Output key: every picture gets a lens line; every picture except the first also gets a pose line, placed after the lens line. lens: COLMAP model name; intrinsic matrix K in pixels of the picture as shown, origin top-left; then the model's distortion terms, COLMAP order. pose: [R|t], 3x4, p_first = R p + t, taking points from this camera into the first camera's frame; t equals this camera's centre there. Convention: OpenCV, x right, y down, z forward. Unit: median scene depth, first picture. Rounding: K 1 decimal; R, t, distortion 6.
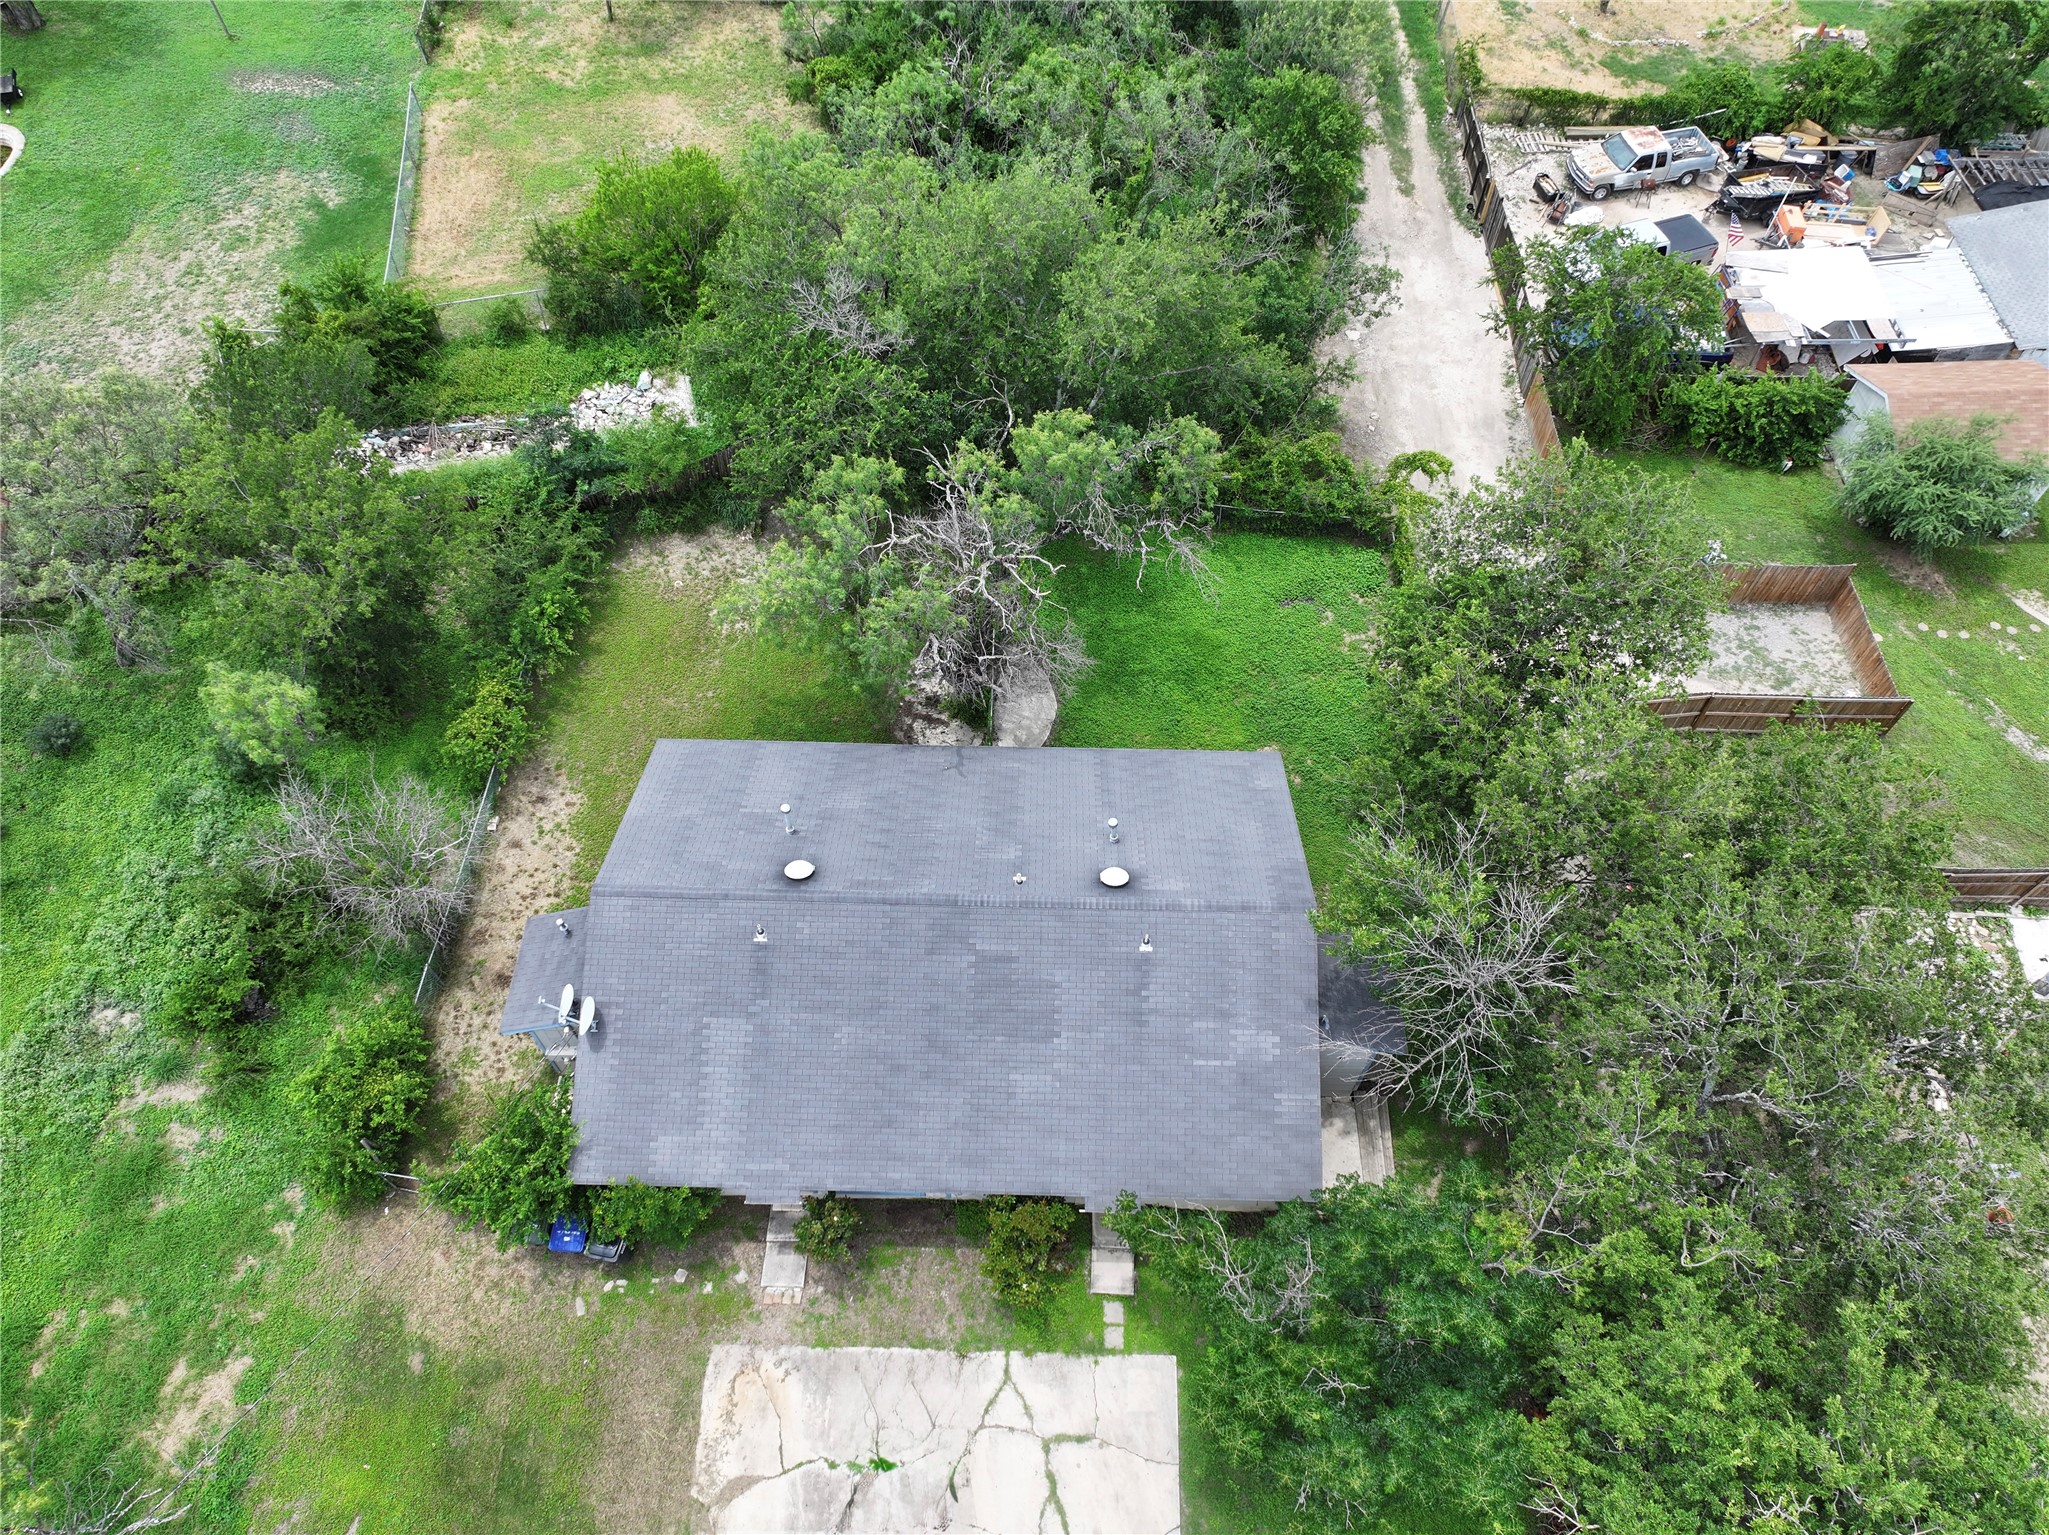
lens RADIAL K [[1424.1, 0, 1022.7], [0, 1424.1, 766.1], [0, 0, 1]] dist [0.002956, 0.004739]
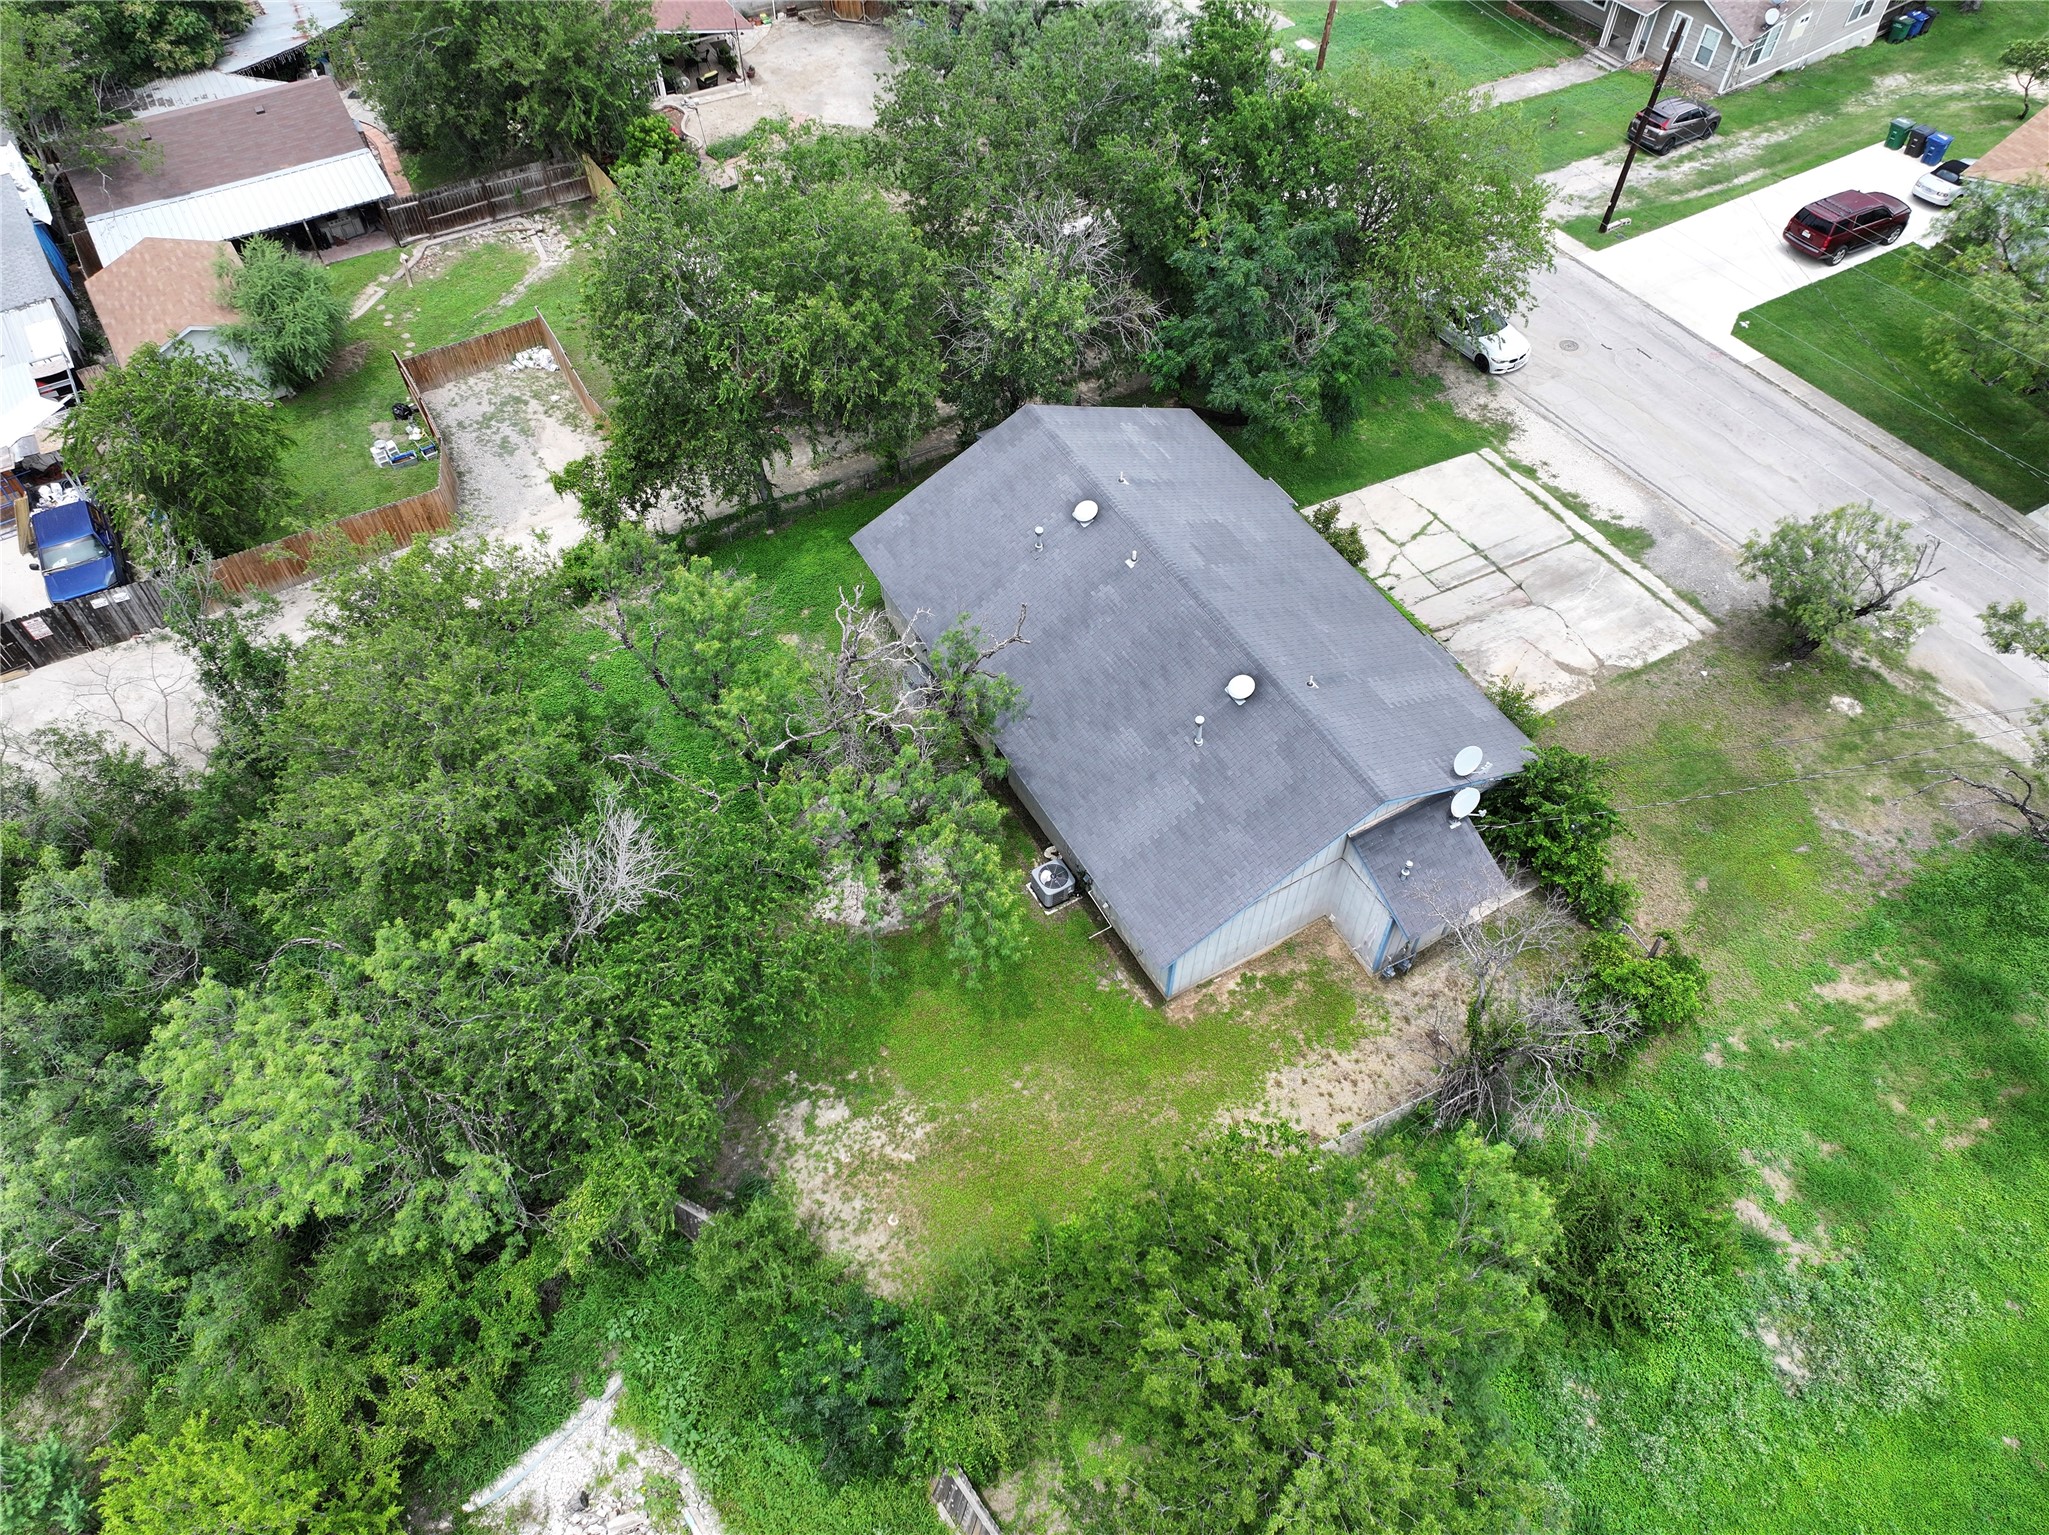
lens RADIAL K [[1424.1, 0, 1022.2], [0, 1424.1, 766.1], [0, 0, 1]] dist [0.002956, 0.004739]
pose [[-0.515959, -0.681246, 0.519317, -0.682111], [0.707667, 0.002629, 0.706541, -0.816930], [-0.482694, 0.732050, 0.480739, 0.632896]]
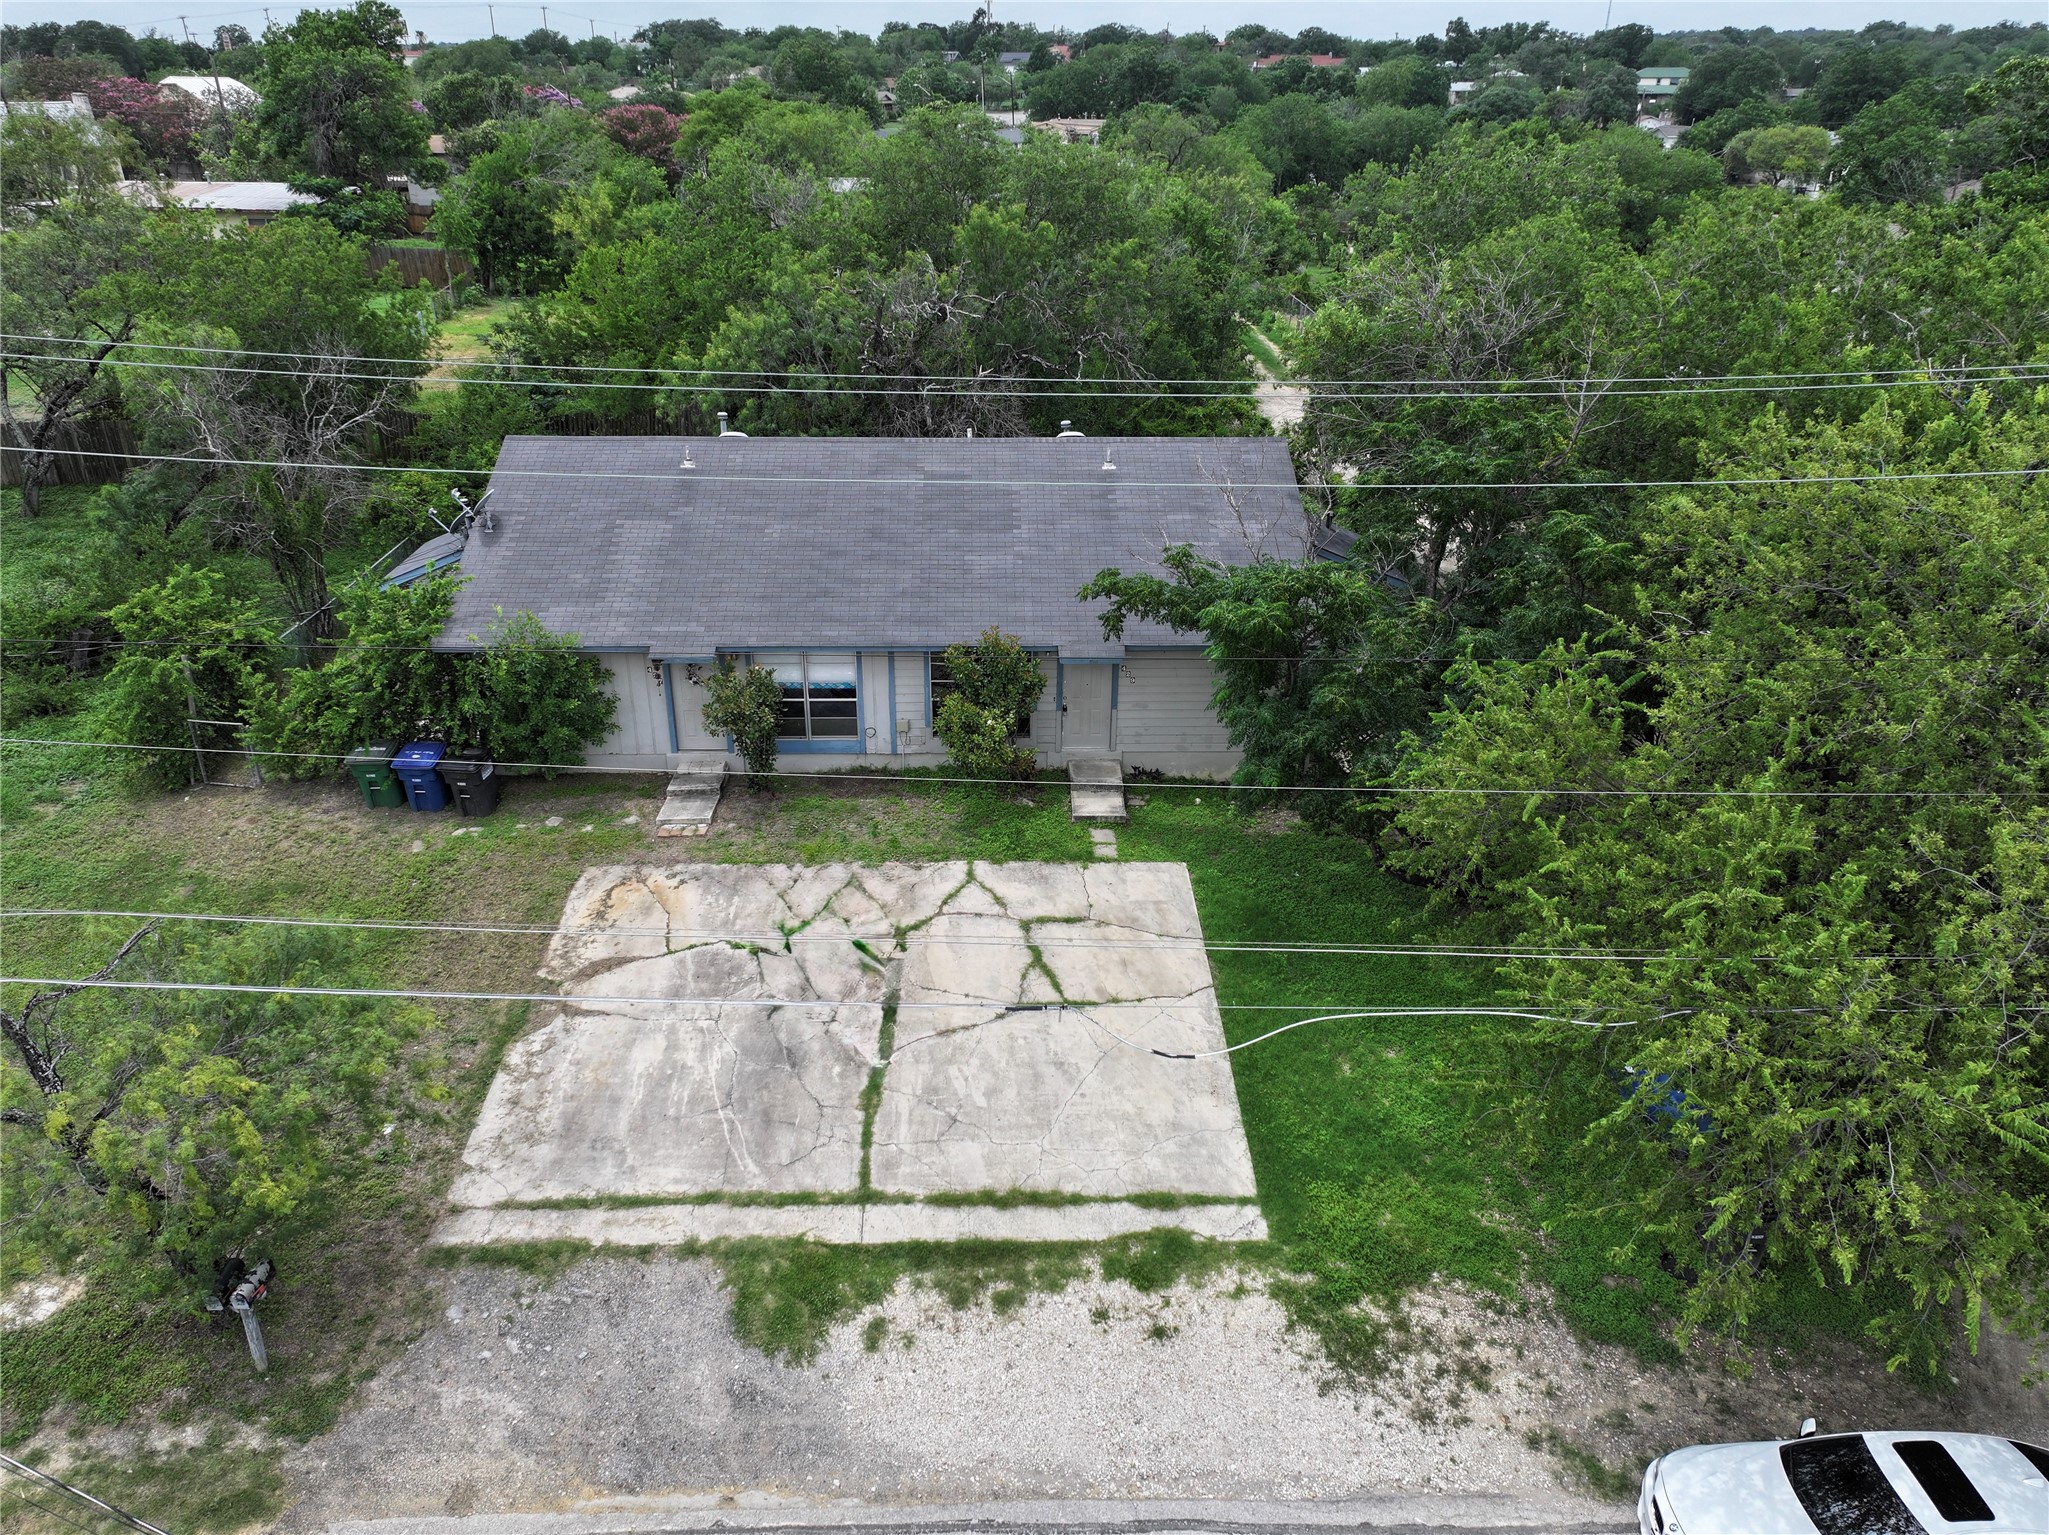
lens RADIAL K [[1424.1, 0, 1024.1], [0, 1424.1, 771.4], [0, 0, 1]] dist [0.002956, 0.004739]
pose [[0.998434, -0.022319, 0.051296, -0.020234], [0.045046, 0.864476, -0.500651, 0.761175], [-0.033170, 0.502178, 0.864128, 0.303113]]
